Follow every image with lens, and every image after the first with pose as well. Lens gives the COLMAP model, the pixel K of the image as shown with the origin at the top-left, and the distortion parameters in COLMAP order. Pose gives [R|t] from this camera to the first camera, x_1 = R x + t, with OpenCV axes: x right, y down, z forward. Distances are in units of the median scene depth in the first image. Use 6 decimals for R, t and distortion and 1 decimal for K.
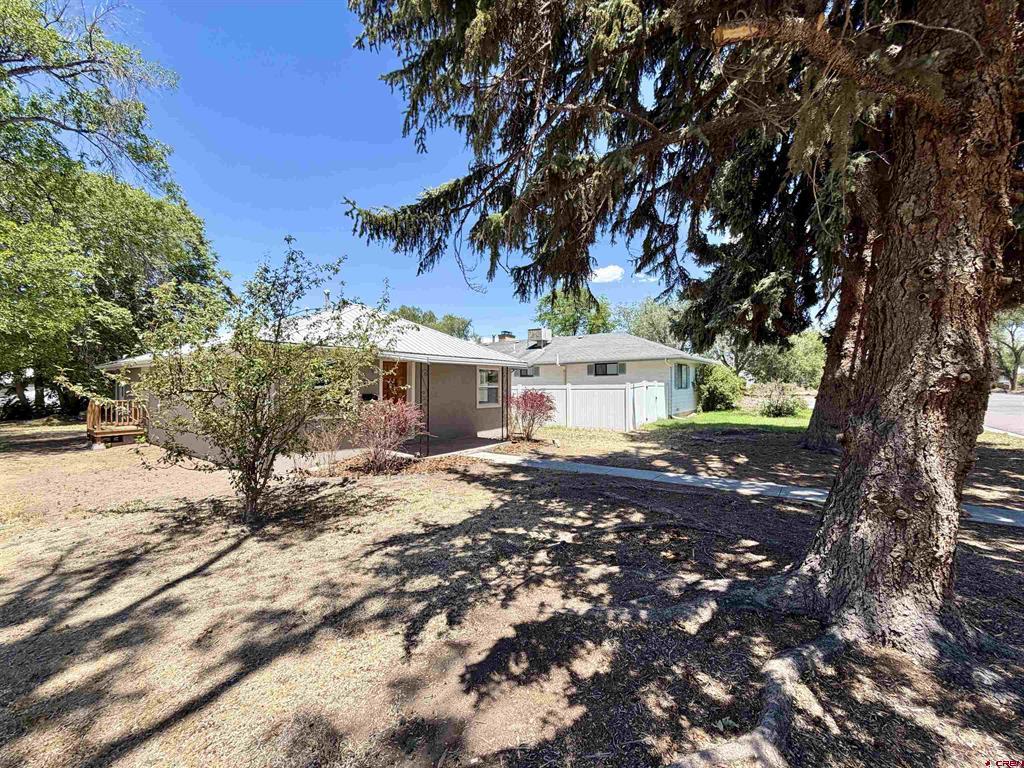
lens RADIAL K [[409.8, 0, 517.9], [0, 409.8, 383.6], [0, 0, 1]] dist [0.000909, -0.000001]
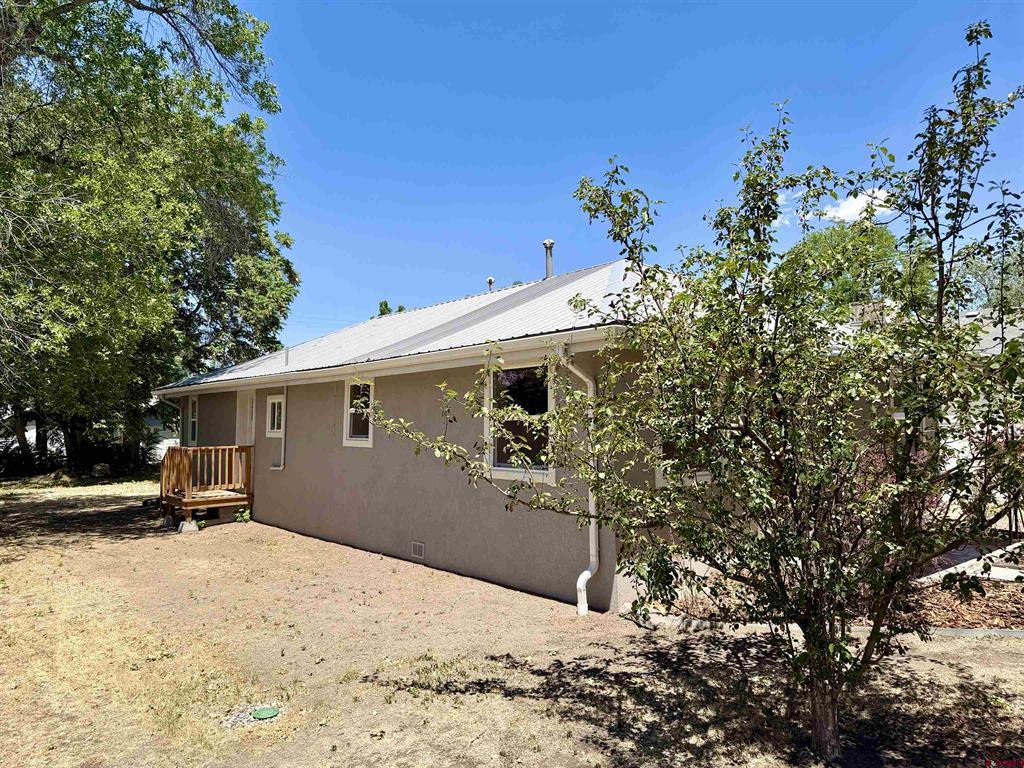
lens RADIAL K [[715.8, 0, 511.4], [0, 715.8, 387.3], [0, 0, 1]] dist [0.132900, -0.195755]
pose [[0.968850, -0.020868, -0.246769, -0.255639], [0.011553, 0.999167, -0.039136, 0.000396], [0.247380, 0.035066, 0.968284, 0.077328]]
